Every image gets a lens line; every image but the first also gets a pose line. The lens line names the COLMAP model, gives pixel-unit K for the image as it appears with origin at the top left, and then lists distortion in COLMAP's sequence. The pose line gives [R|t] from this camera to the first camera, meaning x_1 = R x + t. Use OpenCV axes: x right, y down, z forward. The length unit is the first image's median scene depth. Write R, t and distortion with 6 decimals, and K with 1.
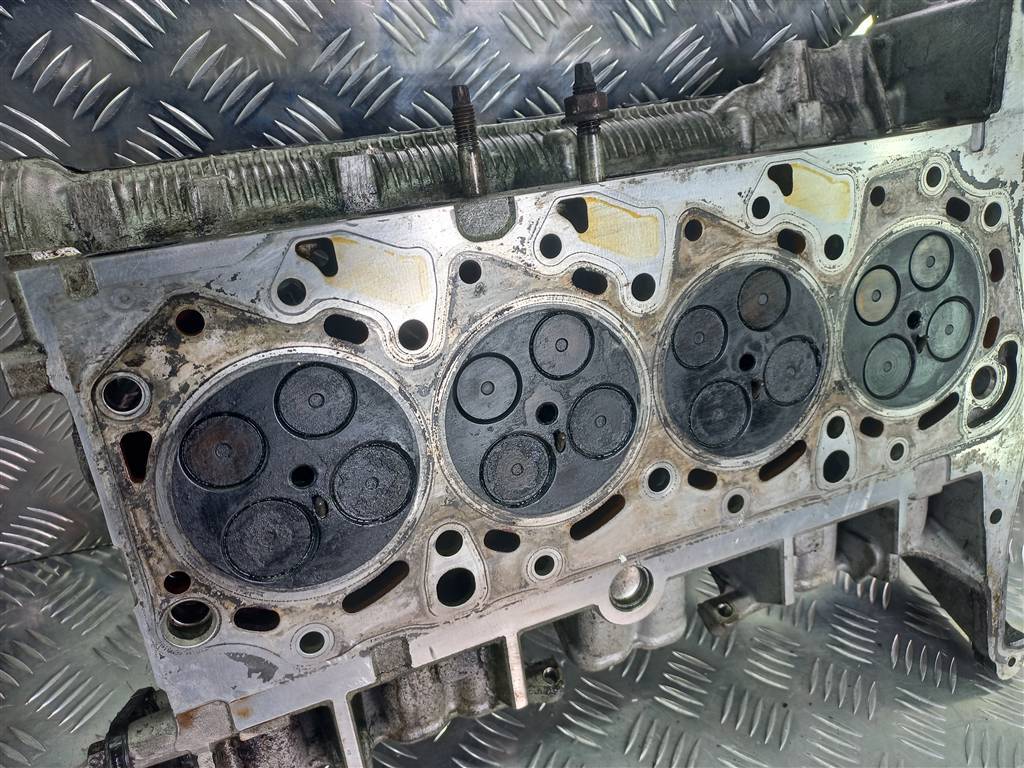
lens RADIAL K [[747.8, 0, 512.6], [0, 747.8, 381.9], [0, 0, 1]] dist [0.057316, -0.039575]
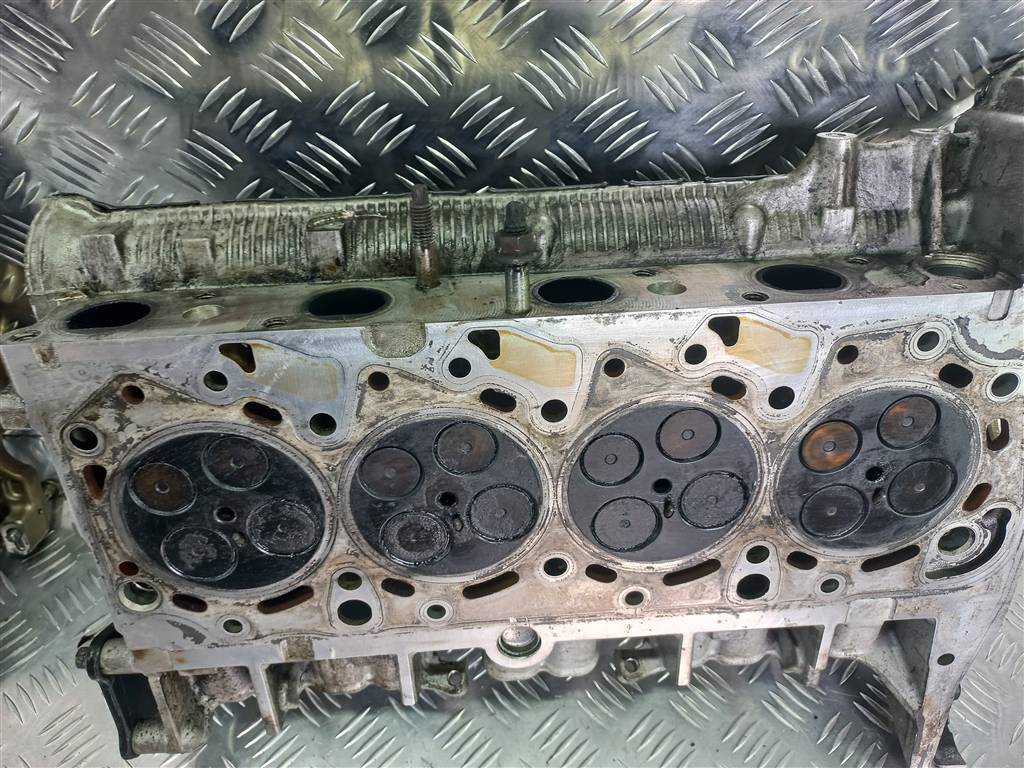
lens RADIAL K [[747.8, 0, 502.9], [0, 747.8, 389.6], [0, 0, 1]] dist [0.057316, -0.039575]
pose [[0.947214, 0.230478, -0.222855, 0.324252], [-0.175672, 0.954599, 0.240583, -0.383639], [0.268186, -0.188734, 0.944699, 0.003162]]
